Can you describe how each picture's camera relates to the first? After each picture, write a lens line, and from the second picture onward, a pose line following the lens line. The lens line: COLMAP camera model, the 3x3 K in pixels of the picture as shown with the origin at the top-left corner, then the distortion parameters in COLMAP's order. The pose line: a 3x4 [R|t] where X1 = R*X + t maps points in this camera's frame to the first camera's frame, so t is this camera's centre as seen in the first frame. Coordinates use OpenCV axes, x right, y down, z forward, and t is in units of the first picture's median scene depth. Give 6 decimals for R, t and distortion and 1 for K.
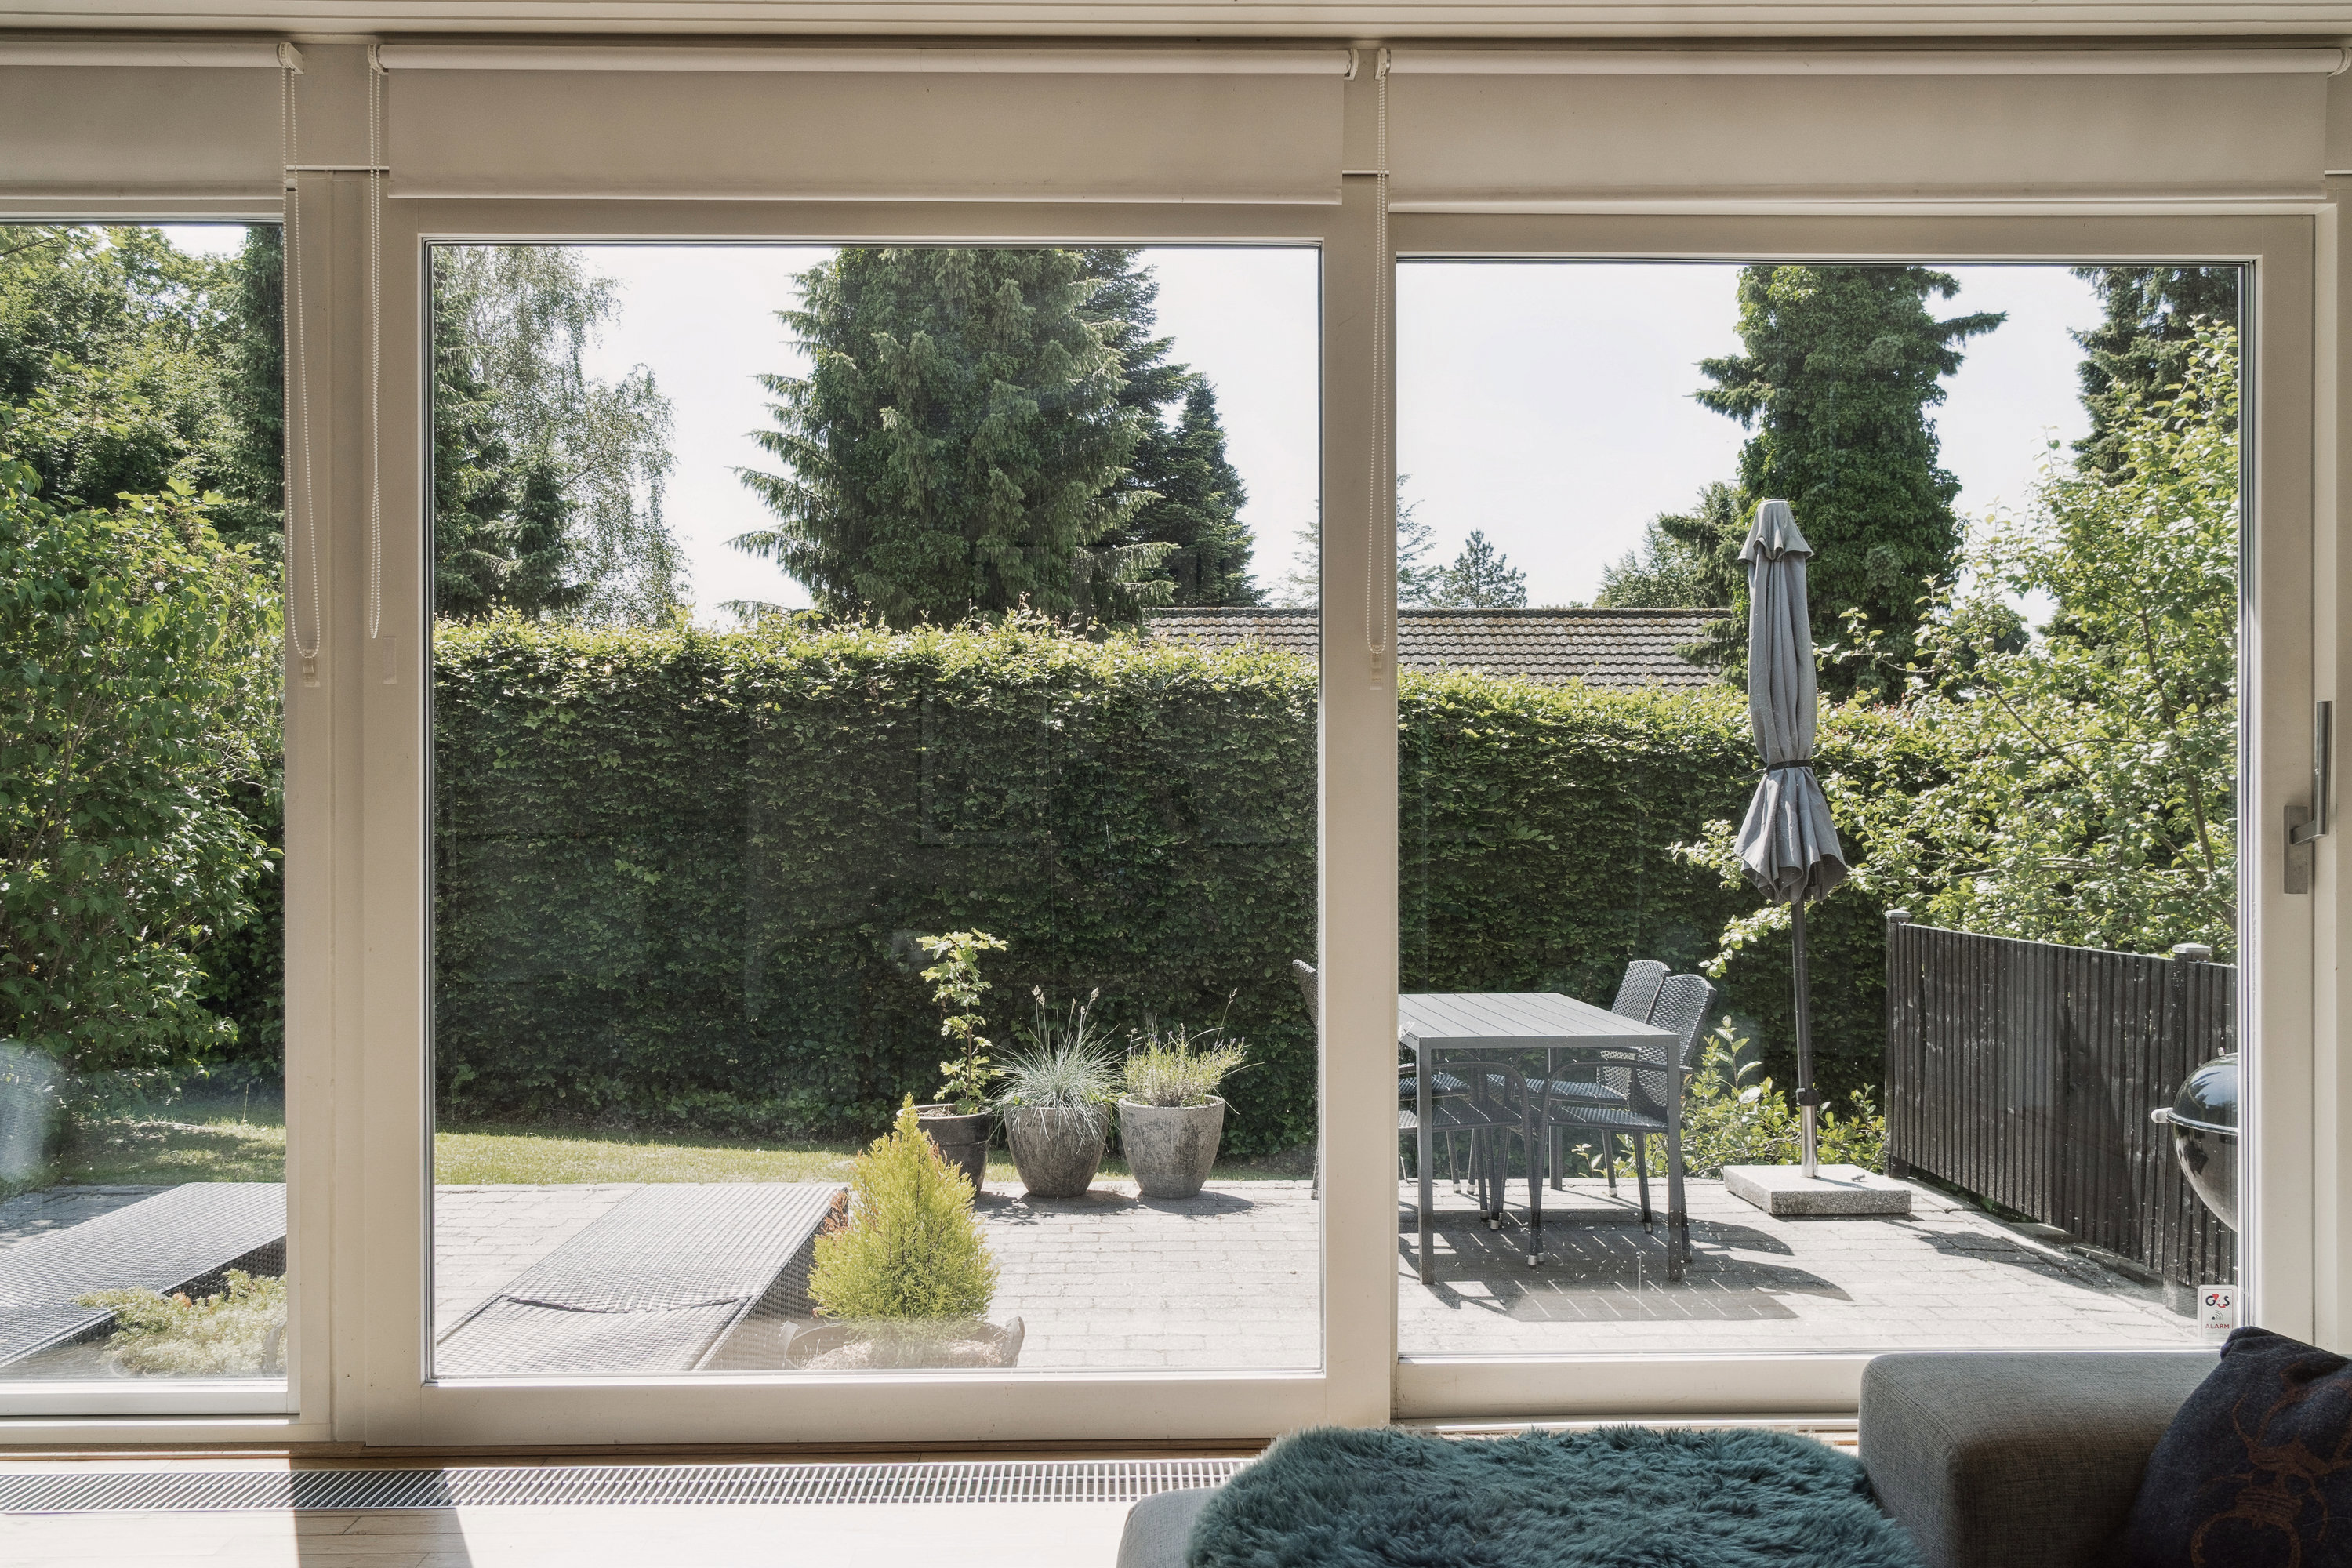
lens RADIAL K [[1735.5, 0, 1180.3], [0, 1735.5, 793.3], [0, 0, 1]] dist [-0.002243, 0.003714]
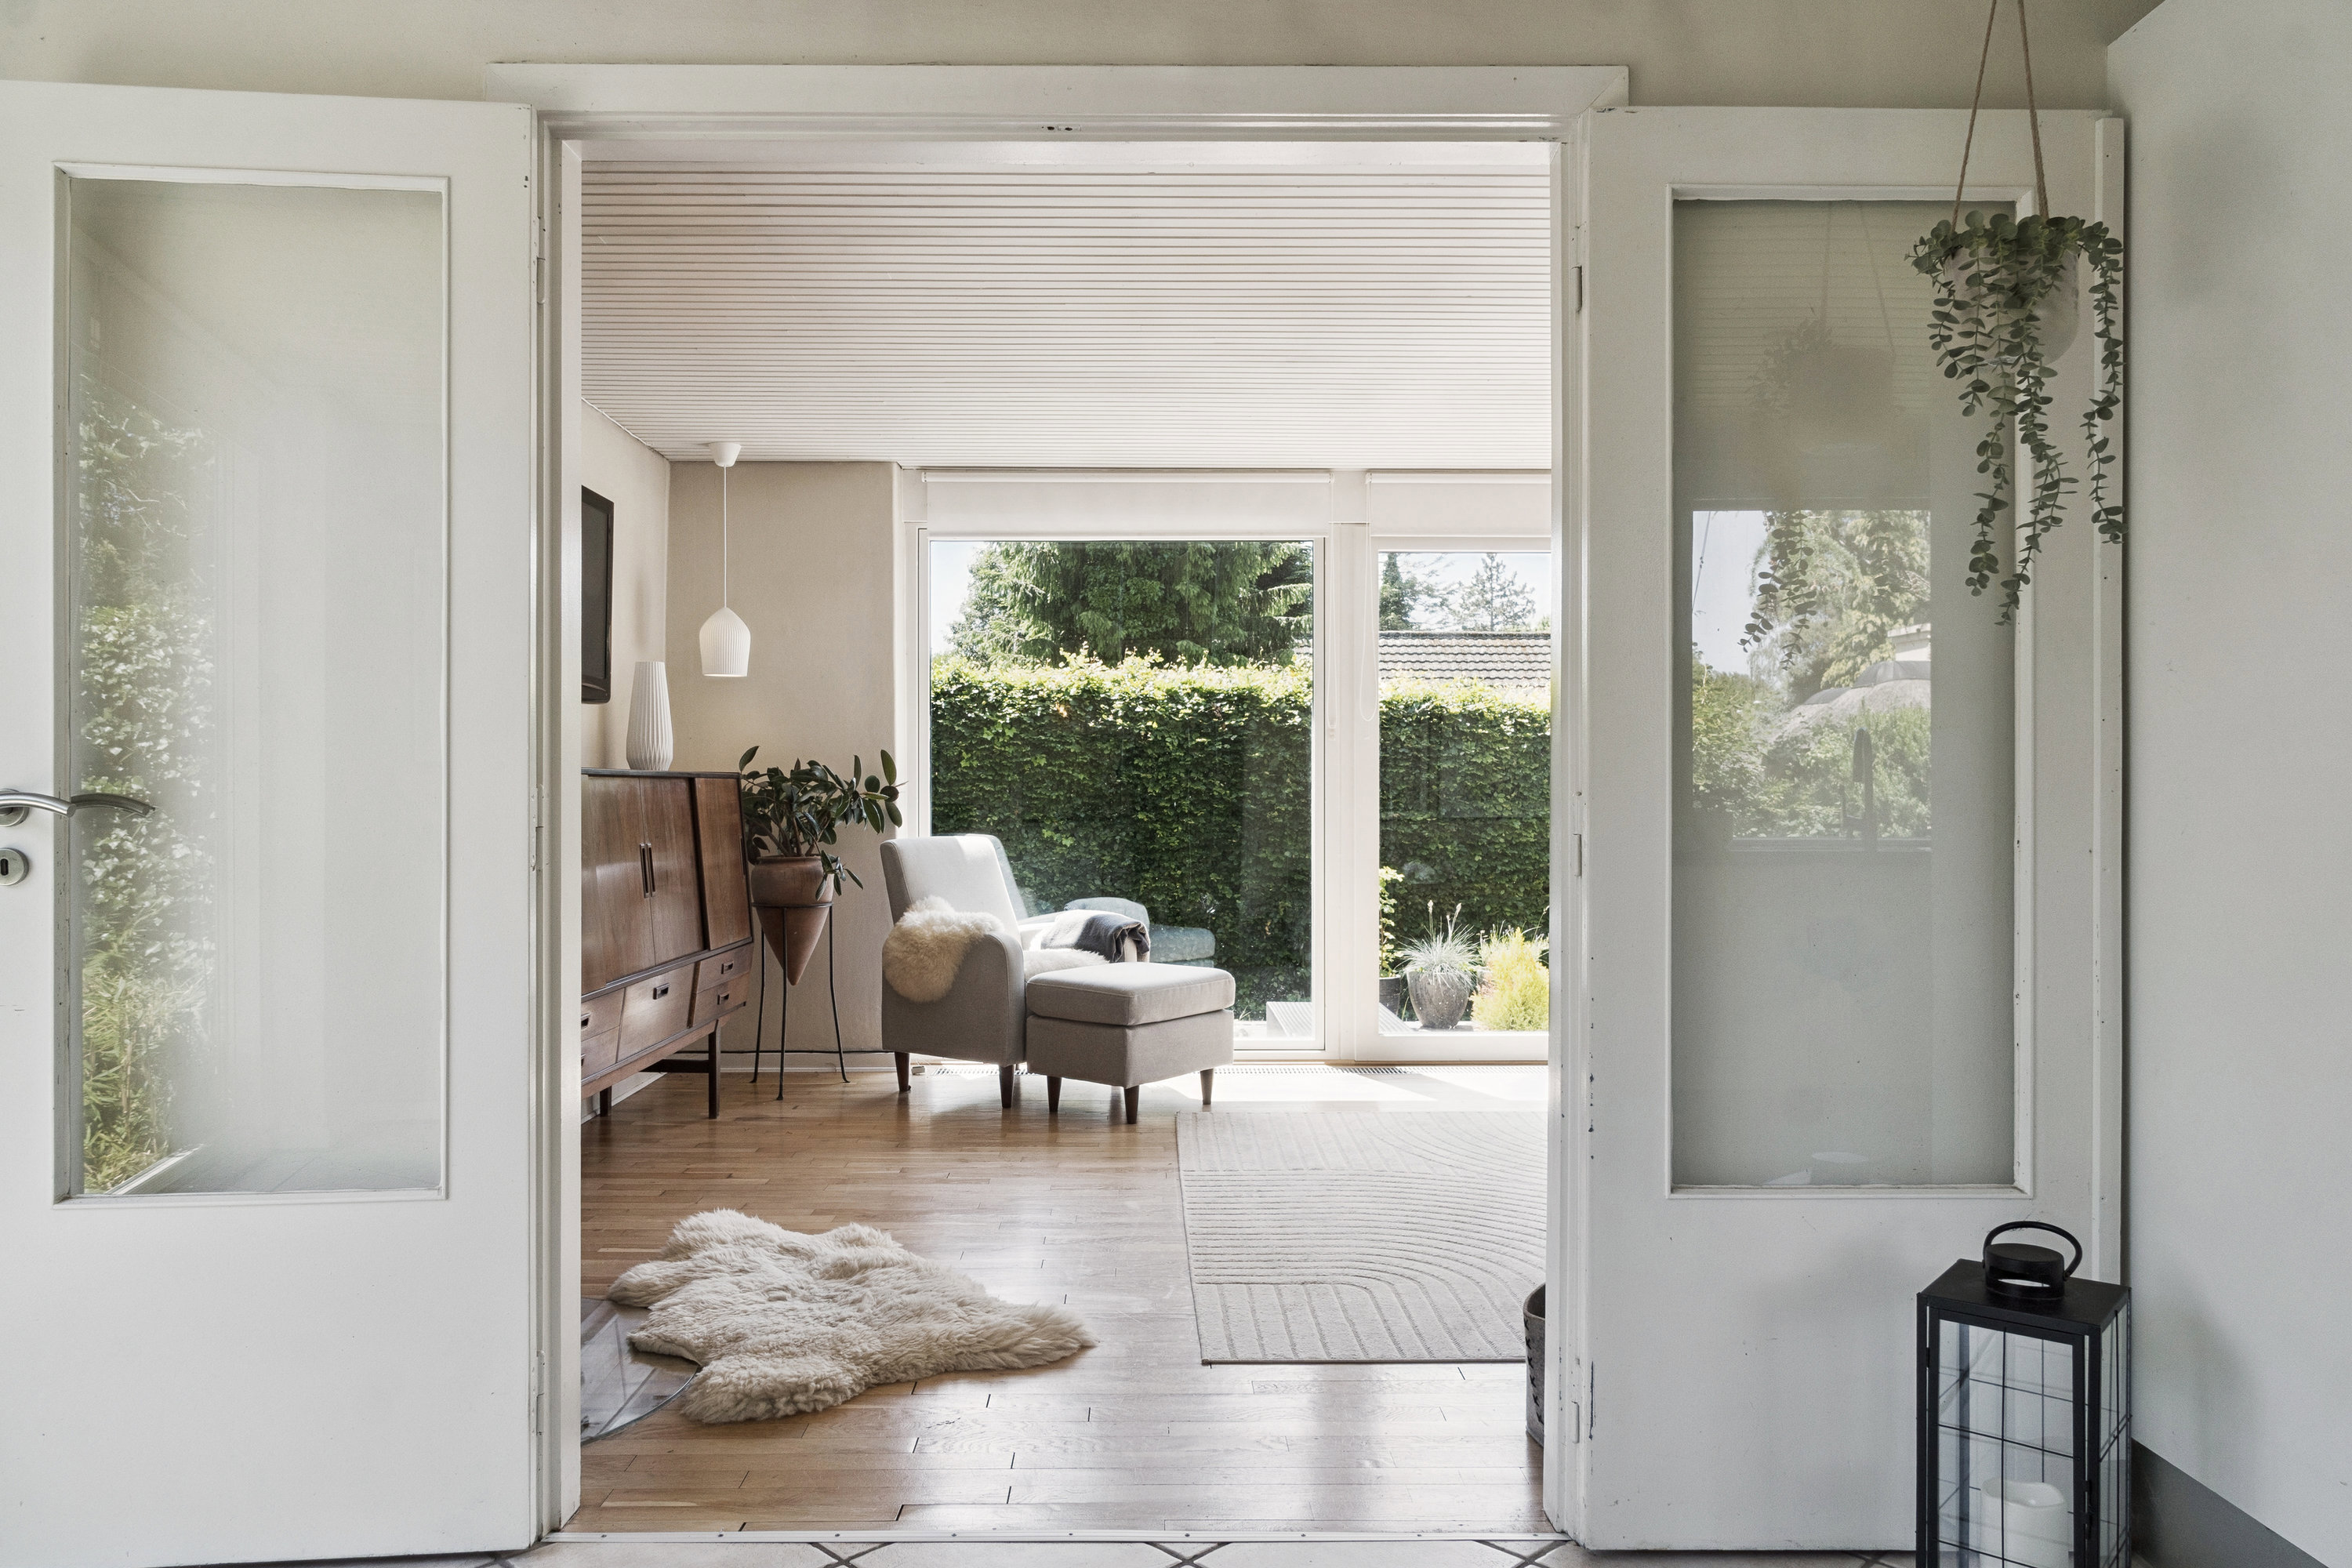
lens RADIAL K [[1618.2, 0, 1171.3], [0, 1618.2, 779.0], [0, 0, 1]] dist [-0.022359, 0.007342]
pose [[0.999977, 0.001163, -0.006651, -0.206725], [-0.001177, 0.999997, -0.002119, -0.001285], [0.006649, 0.002127, 0.999976, -0.356024]]
